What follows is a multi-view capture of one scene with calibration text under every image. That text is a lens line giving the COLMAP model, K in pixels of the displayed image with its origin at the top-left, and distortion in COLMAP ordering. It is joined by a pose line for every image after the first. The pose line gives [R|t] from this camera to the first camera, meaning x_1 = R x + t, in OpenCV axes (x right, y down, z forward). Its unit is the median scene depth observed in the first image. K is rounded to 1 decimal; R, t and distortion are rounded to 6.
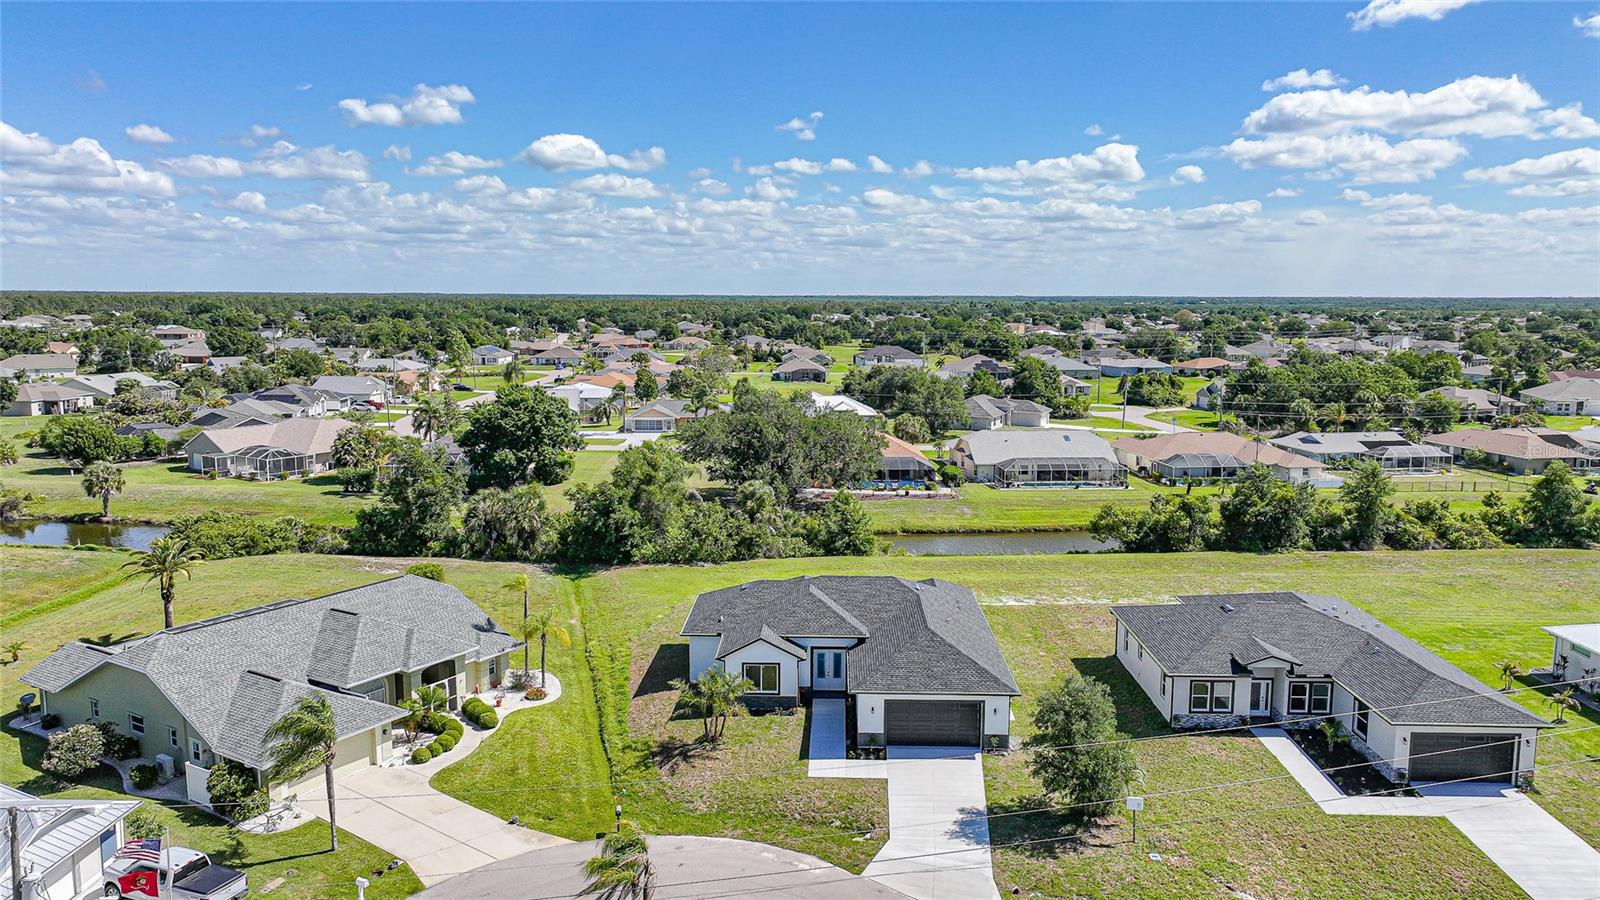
lens RADIAL K [[1118.6, 0, 810.1], [0, 1118.6, 458.8], [0, 0, 1]] dist [0.001801, 0.010942]
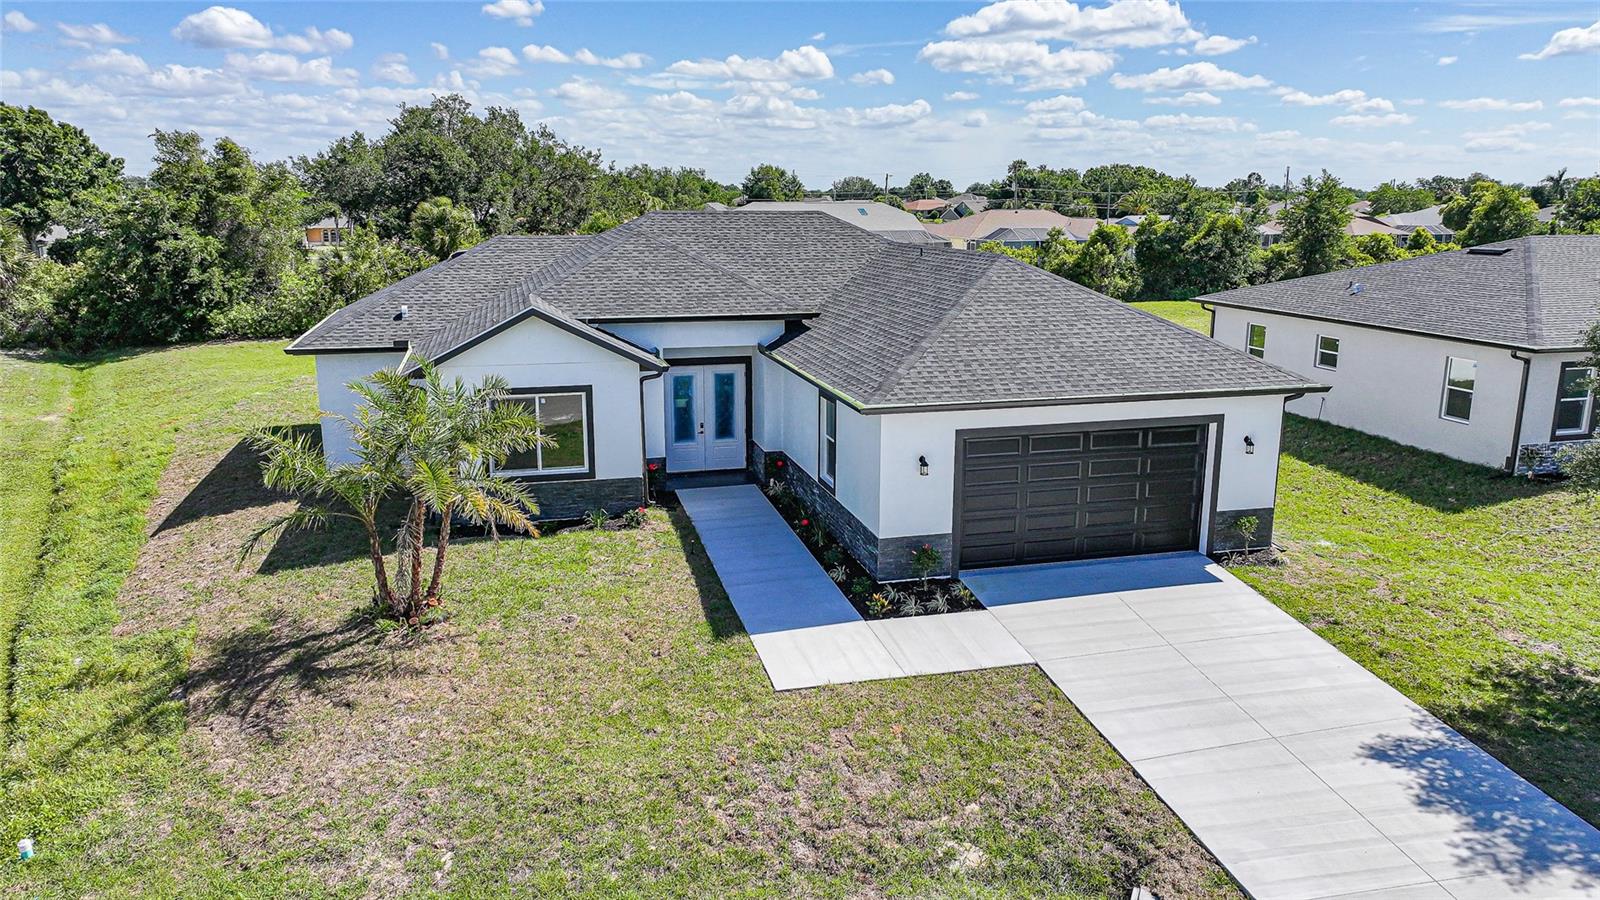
lens RADIAL K [[1118.6, 0, 810.2], [0, 1118.6, 461.1], [0, 0, 1]] dist [0.001801, 0.010942]
pose [[0.958504, -0.066376, 0.277244, -0.055715], [0.041161, 0.994549, 0.095804, 0.162976], [-0.282092, -0.080417, 0.956011, 0.596735]]
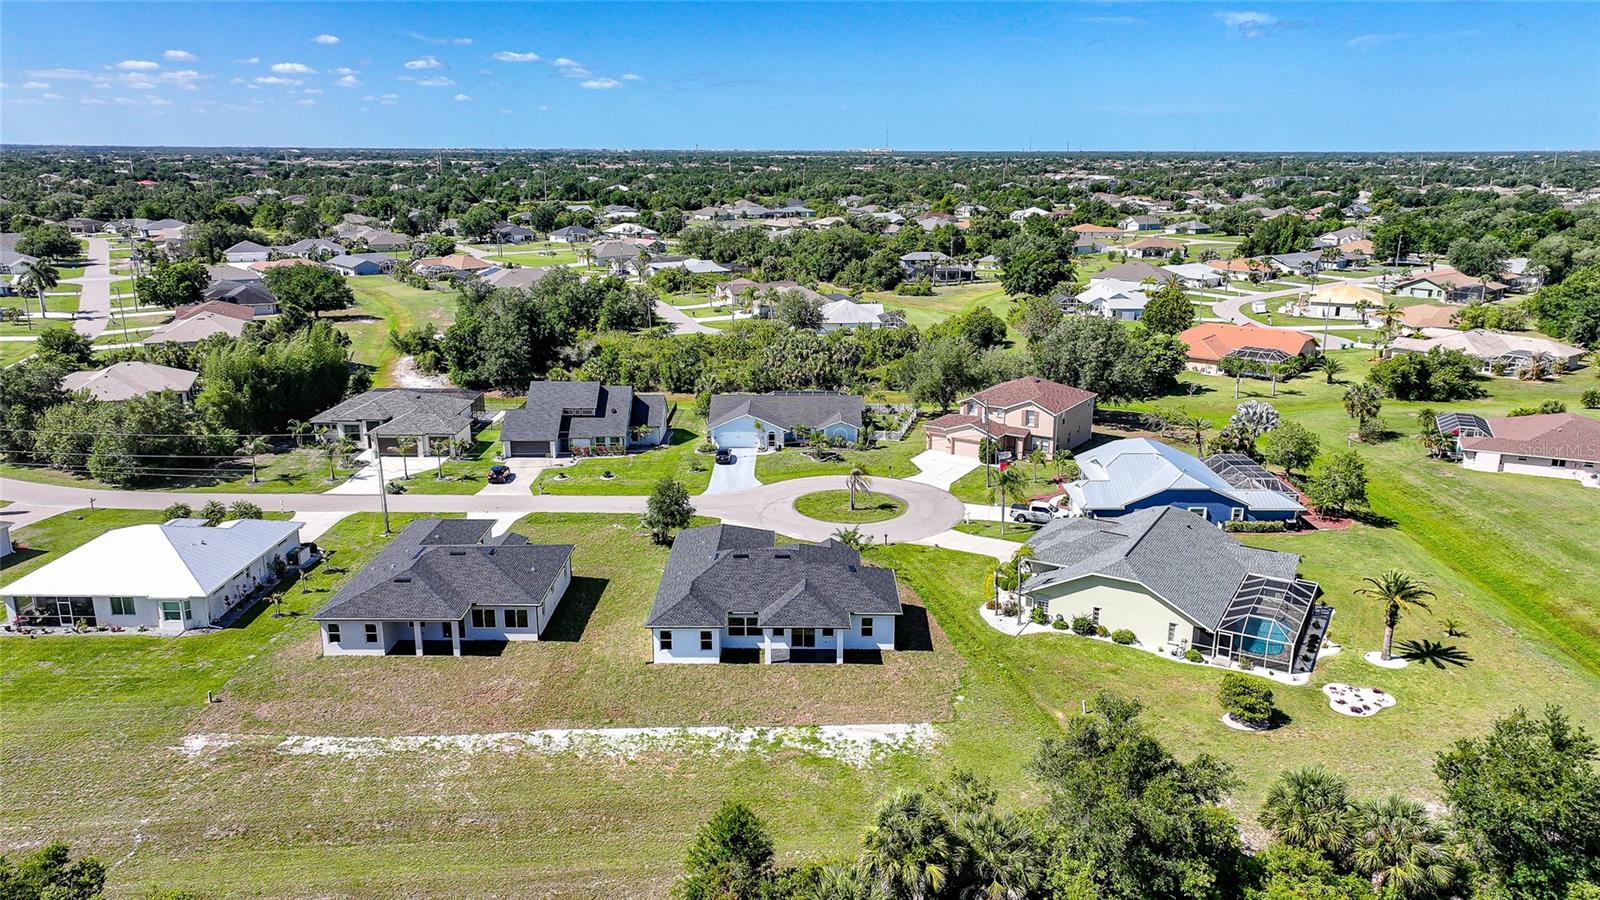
lens RADIAL K [[1118.6, 0, 807.5], [0, 1118.6, 456.8], [0, 0, 1]] dist [0.001801, 0.010942]
pose [[-0.999800, -0.000912, -0.020000, 0.016251], [-0.008943, 0.914104, 0.405382, -0.515963], [0.017912, 0.405479, -0.913929, 2.162896]]
